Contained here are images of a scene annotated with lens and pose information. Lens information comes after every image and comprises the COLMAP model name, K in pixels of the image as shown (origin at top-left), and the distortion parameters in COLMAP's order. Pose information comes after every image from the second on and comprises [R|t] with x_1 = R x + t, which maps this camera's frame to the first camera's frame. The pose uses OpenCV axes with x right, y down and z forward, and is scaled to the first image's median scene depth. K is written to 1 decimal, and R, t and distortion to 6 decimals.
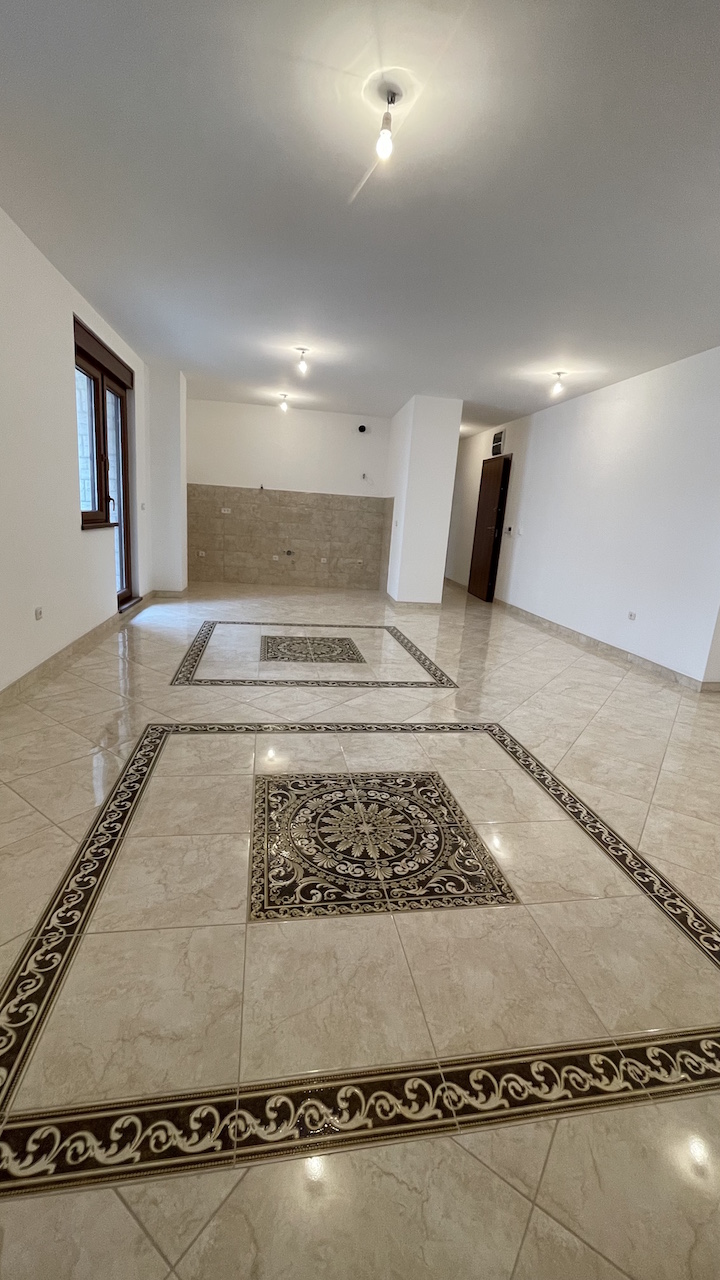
lens RADIAL K [[515.3, 0, 357.4], [0, 515.3, 636.7], [0, 0, 1]] dist [0.002029, -0.000207]
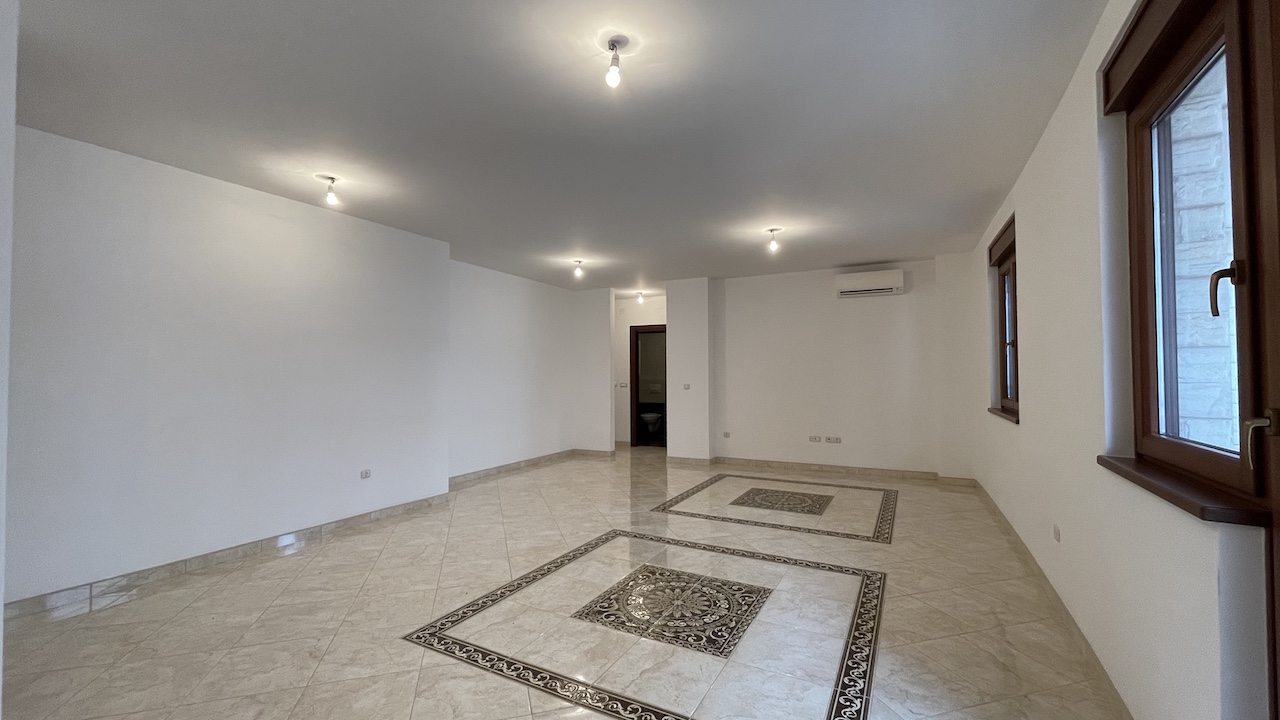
lens RADIAL K [[515.3, 0, 630.5], [0, 515.3, 362.2], [0, 0, 1]] dist [0.002029, -0.000207]
pose [[-0.780692, -0.049940, 0.622917, -0.581387], [0.094475, 0.975913, 0.196644, -0.537935], [-0.617733, 0.212369, -0.757169, 1.978359]]
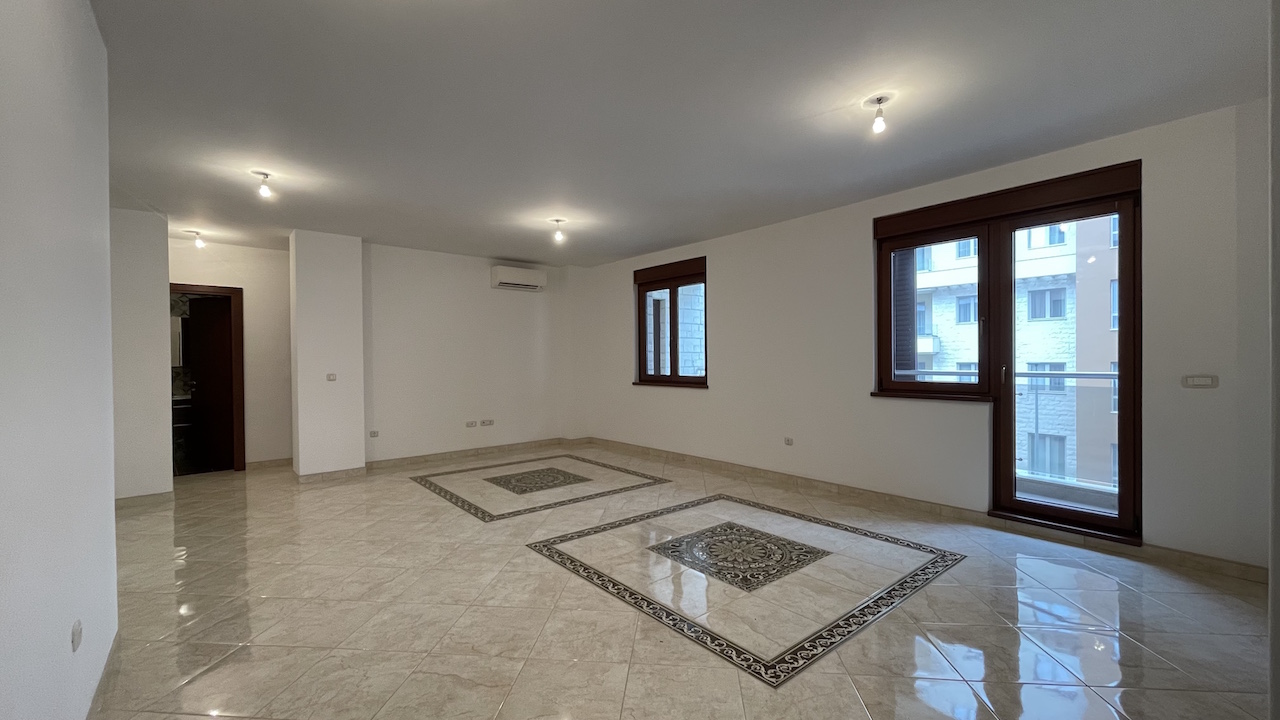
lens RADIAL K [[515.3, 0, 631.3], [0, 515.3, 362.8], [0, 0, 1]] dist [0.002029, -0.000207]
pose [[-0.870013, -0.055118, -0.489938, 0.572196], [-0.160328, 0.971349, 0.175429, -0.471020], [0.466231, 0.231176, -0.853924, 2.043044]]
